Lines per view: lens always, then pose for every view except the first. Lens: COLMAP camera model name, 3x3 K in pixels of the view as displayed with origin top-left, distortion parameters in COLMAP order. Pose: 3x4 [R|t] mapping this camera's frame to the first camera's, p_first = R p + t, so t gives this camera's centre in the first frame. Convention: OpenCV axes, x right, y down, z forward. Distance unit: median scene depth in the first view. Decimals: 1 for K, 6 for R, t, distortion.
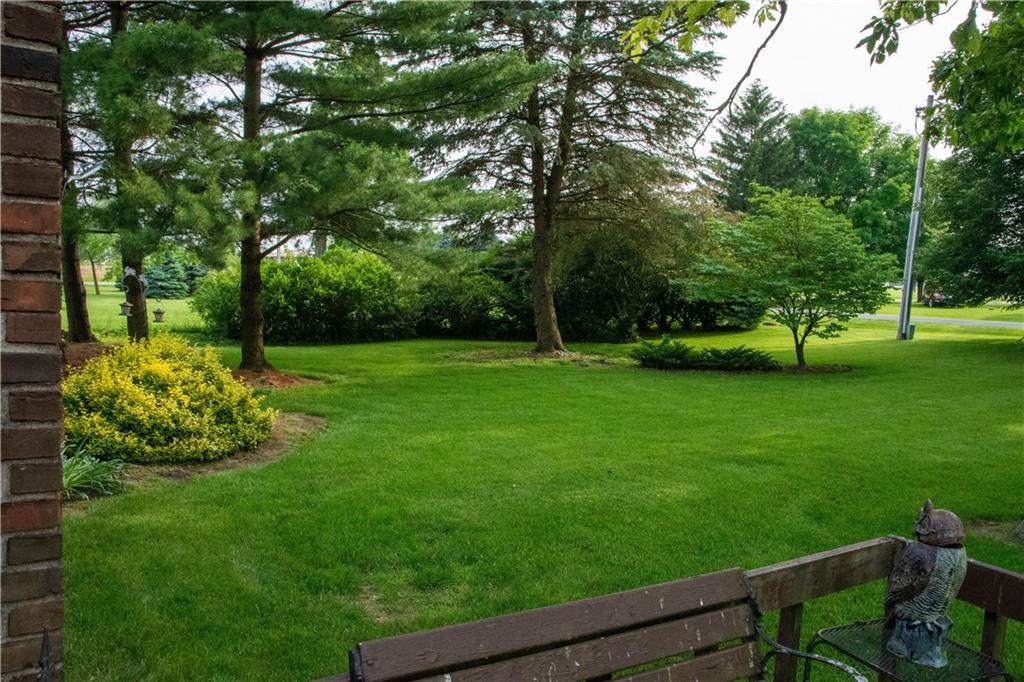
lens RADIAL K [[866.9, 0, 511.2], [0, 866.9, 339.8], [0, 0, 1]] dist [-0.011666, 0.043528]
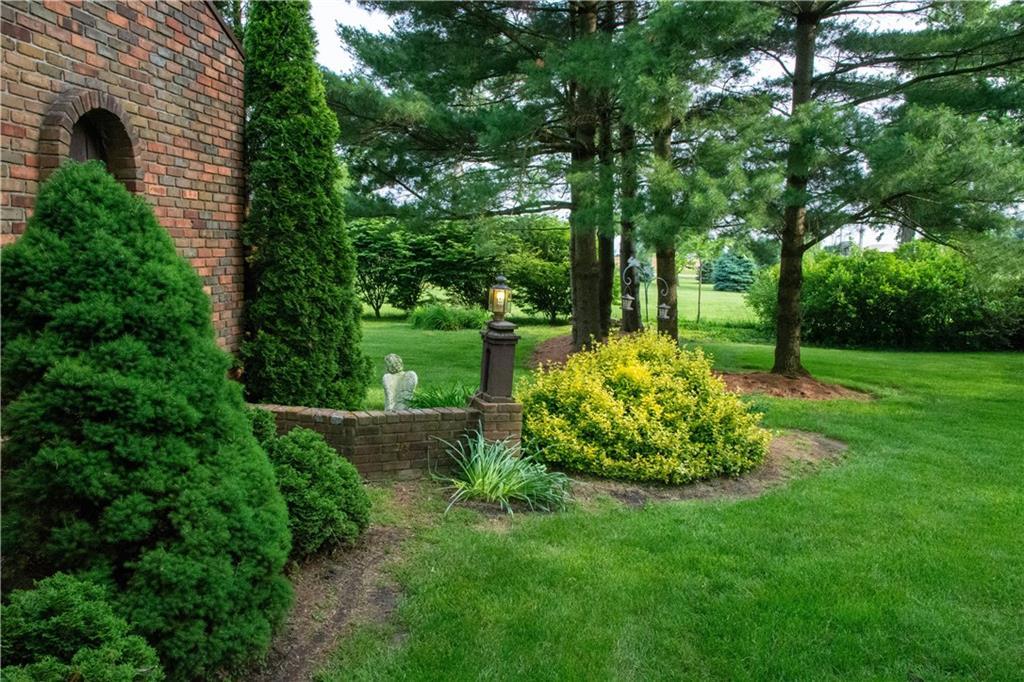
lens RADIAL K [[866.9, 0, 513.0], [0, 866.9, 341.5], [0, 0, 1]] dist [-0.011666, 0.043528]
pose [[0.796635, 0.067802, -0.600646, 0.018250], [-0.063034, 0.997590, 0.029008, -0.010527], [0.601166, 0.014752, 0.798988, 0.139706]]
